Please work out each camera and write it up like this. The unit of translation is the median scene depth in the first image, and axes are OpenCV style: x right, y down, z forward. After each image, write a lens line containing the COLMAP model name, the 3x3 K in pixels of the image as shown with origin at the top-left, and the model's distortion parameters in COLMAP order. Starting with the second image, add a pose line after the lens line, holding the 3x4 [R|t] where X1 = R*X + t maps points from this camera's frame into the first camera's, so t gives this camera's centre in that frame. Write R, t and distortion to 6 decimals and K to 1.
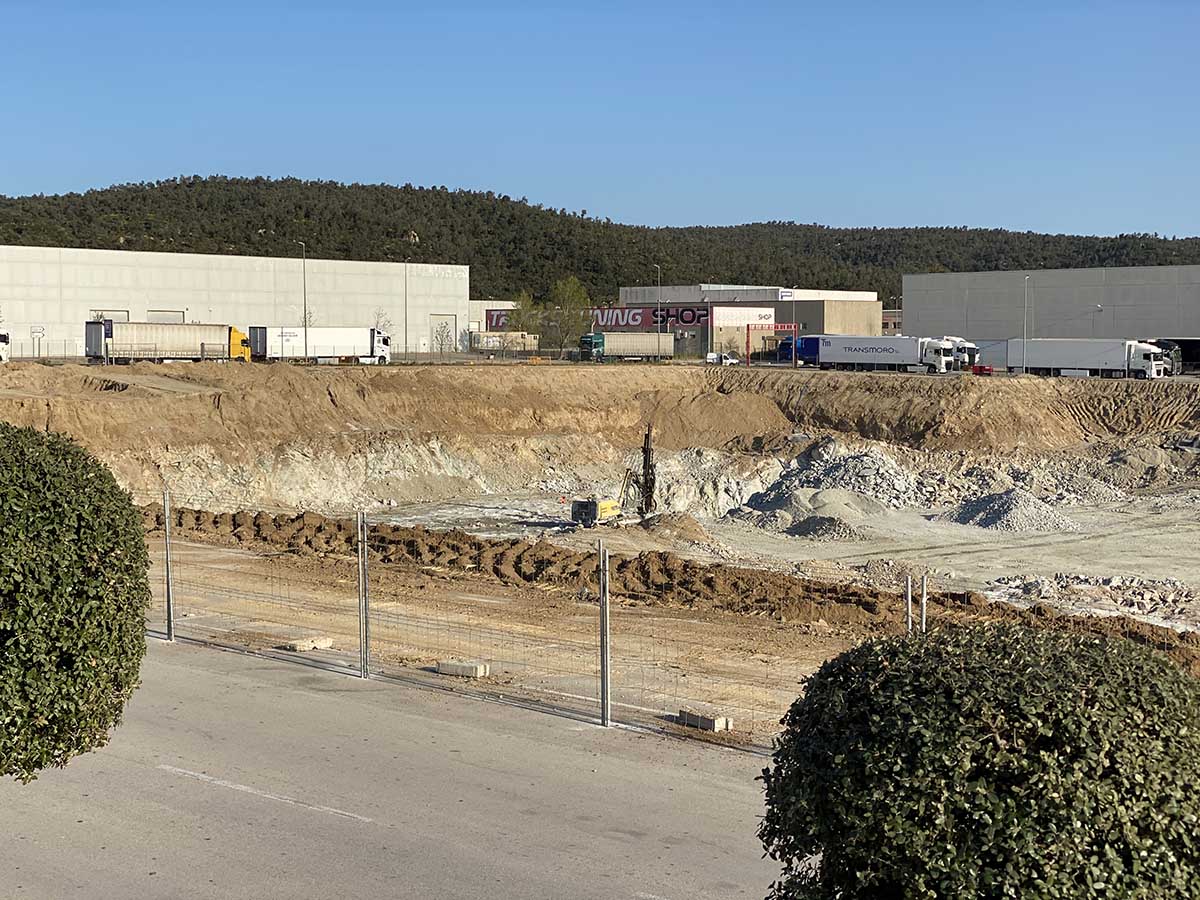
lens RADIAL K [[1792.2, 0, 602.3], [0, 1792.2, 434.9], [0, 0, 1]] dist [0.150054, -0.250183]
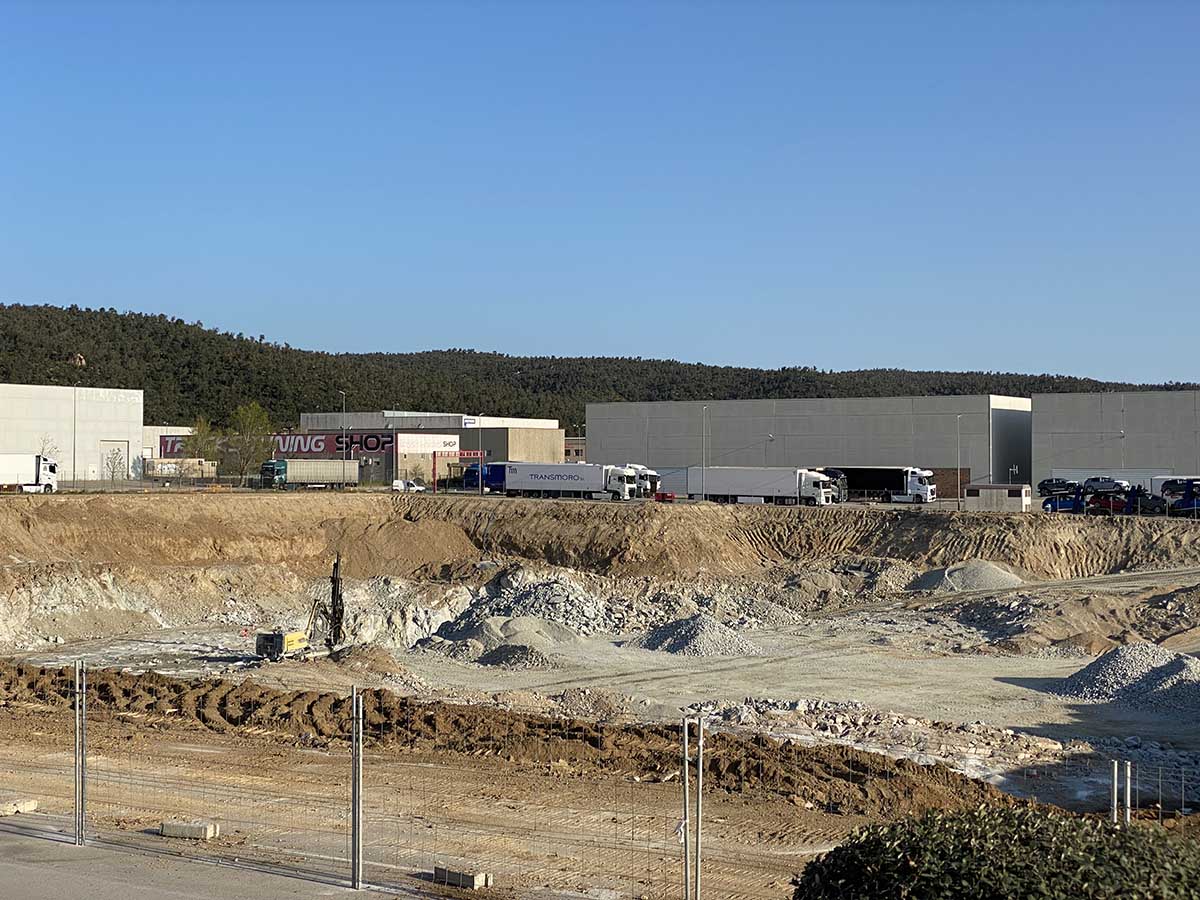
lens RADIAL K [[1792.2, 0, 602.3], [0, 1792.2, 434.9], [0, 0, 1]] dist [0.150054, -0.250183]
pose [[0.984128, 0.004094, 0.177412, -0.004984], [0.008394, 0.997541, -0.069582, -0.000724], [-0.177261, 0.069967, 0.981674, 0.005227]]
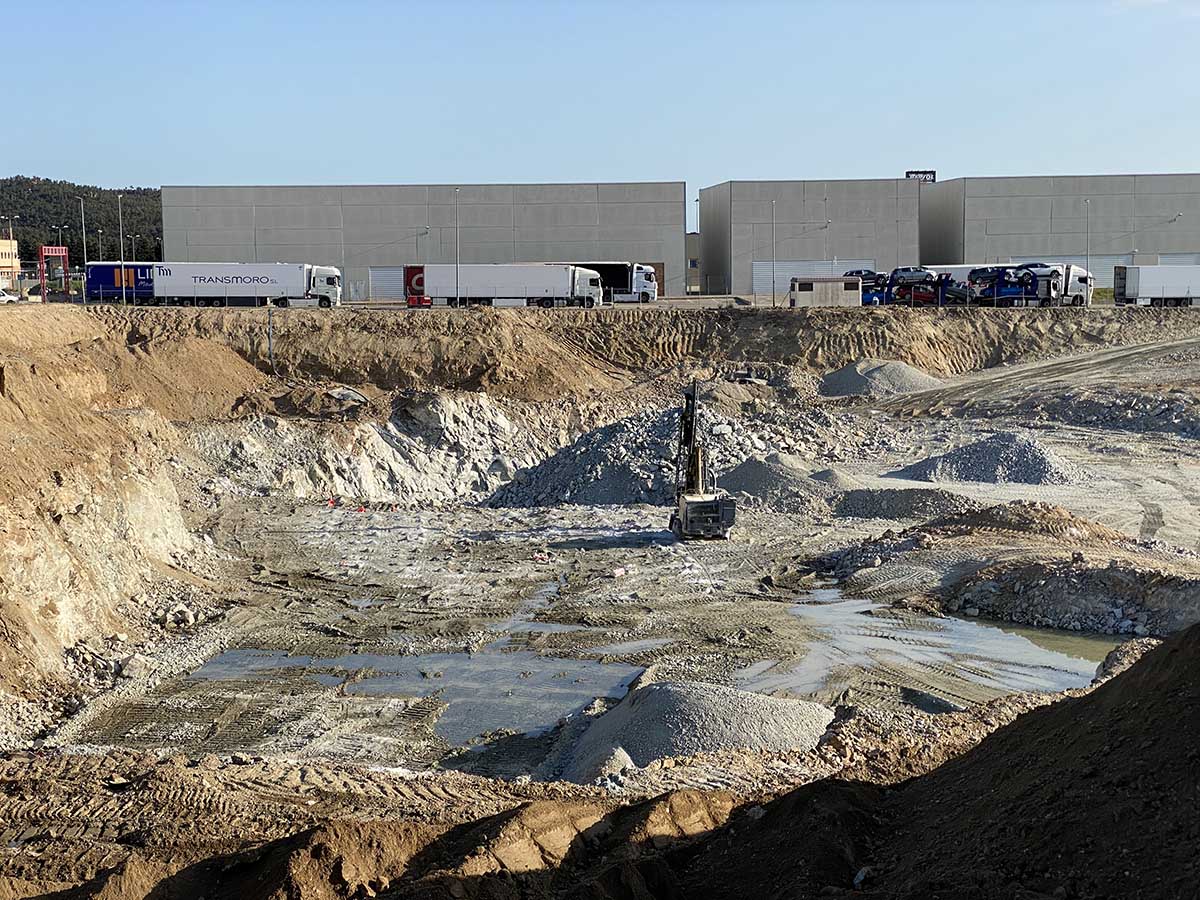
lens RADIAL K [[1791.8, 0, 604.4], [0, 1791.8, 417.1], [0, 0, 1]] dist [0.120914, -0.081228]
pose [[0.694850, -0.068345, 0.715899, -0.361890], [0.051440, 0.997647, 0.045315, -0.017817], [-0.717312, 0.005339, 0.696731, 0.406334]]
